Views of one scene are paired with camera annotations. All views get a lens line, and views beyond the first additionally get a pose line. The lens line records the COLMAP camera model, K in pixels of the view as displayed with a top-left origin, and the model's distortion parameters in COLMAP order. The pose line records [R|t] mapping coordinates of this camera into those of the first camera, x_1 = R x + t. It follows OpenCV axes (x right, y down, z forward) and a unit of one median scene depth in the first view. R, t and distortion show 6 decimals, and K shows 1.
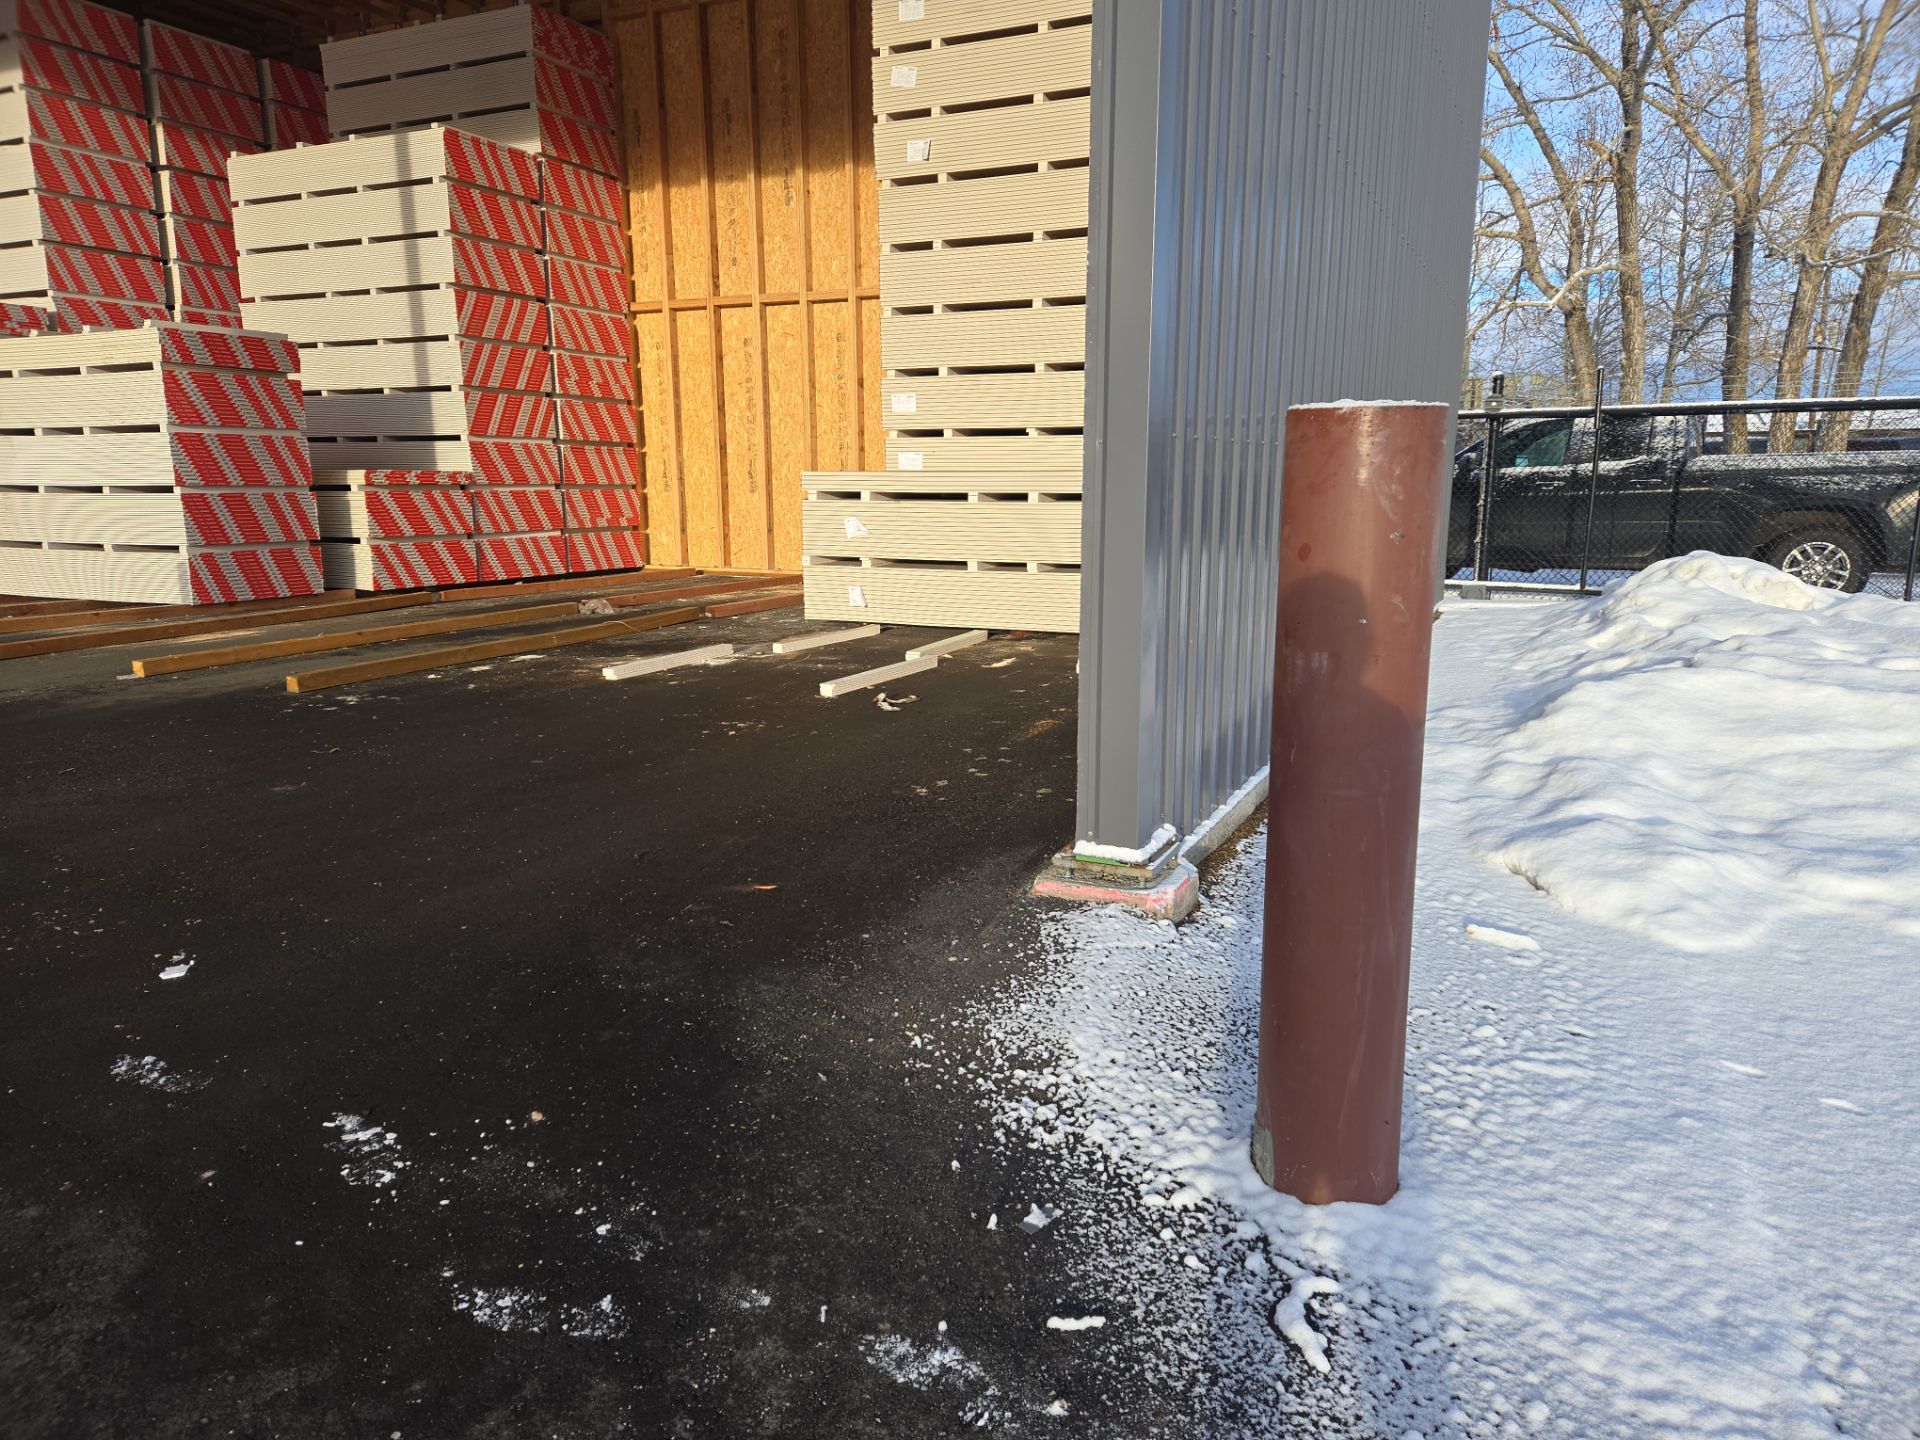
lens RADIAL K [[1265.2, 0, 955.3], [0, 1265.2, 720.1], [0, 0, 1]] dist [0.079013, -0.057371]
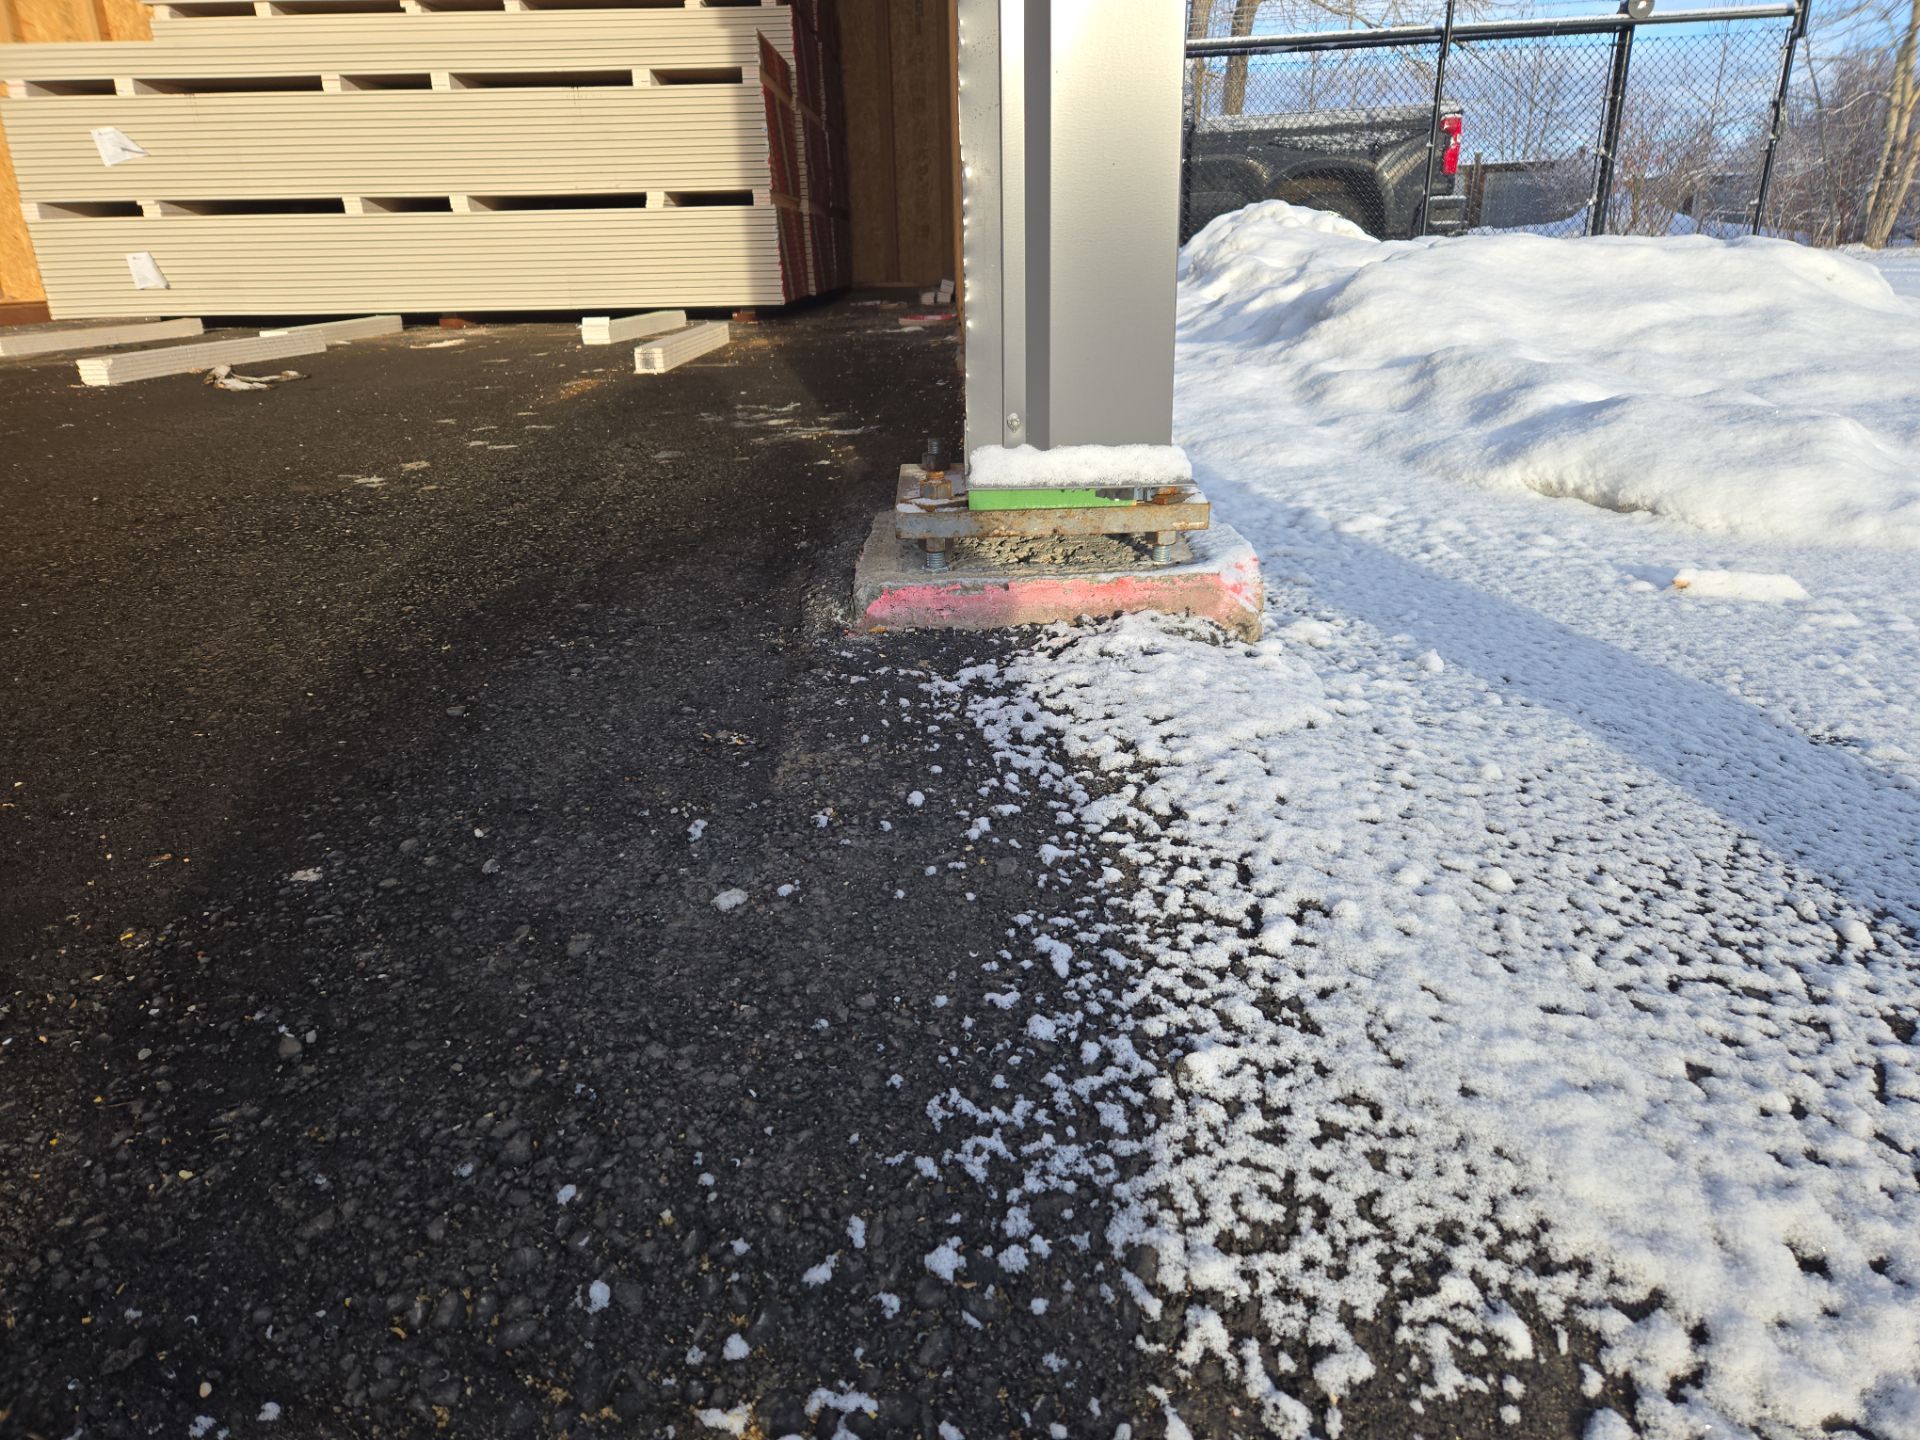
lens RADIAL K [[1265.2, 0, 954.7], [0, 1265.2, 728.9], [0, 0, 1]] dist [0.079013, -0.057371]
pose [[0.898327, -0.170352, 0.404956, -0.051943], [0.104958, 0.978289, 0.178704, 0.107066], [-0.426606, -0.118031, 0.896703, 0.701348]]
